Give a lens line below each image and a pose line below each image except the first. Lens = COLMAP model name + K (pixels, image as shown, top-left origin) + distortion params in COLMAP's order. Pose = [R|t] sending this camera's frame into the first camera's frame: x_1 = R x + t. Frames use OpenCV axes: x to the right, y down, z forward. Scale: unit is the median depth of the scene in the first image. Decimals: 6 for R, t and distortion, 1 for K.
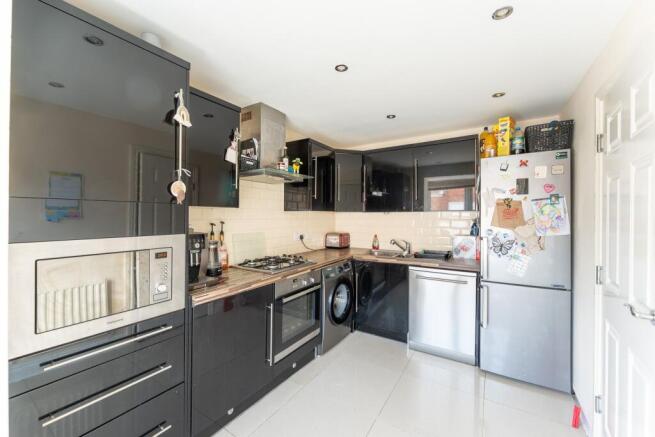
lens RADIAL K [[261.6, 0, 327.0], [0, 261.6, 216.2], [0, 0, 1]] dist [-0.000055, 0.000003]
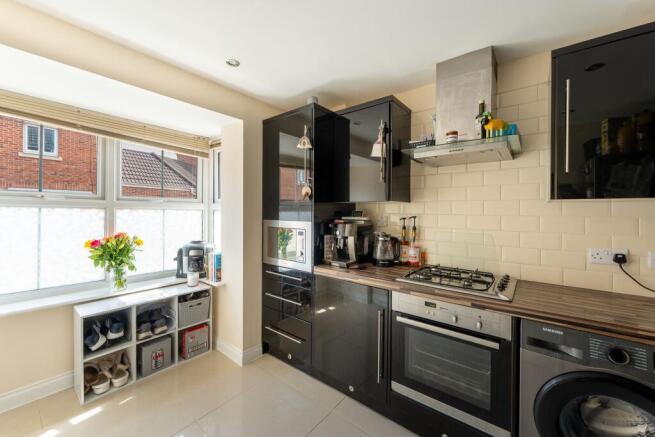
lens RADIAL K [[261.6, 0, 327.0], [0, 261.6, 216.2], [0, 0, 1]] dist [-0.000055, 0.000003]
pose [[-0.119501, 0.004904, -0.992822, 0.566821], [-0.012501, 0.999901, 0.006443, 0.017249], [0.992755, 0.013181, -0.119428, 0.799831]]
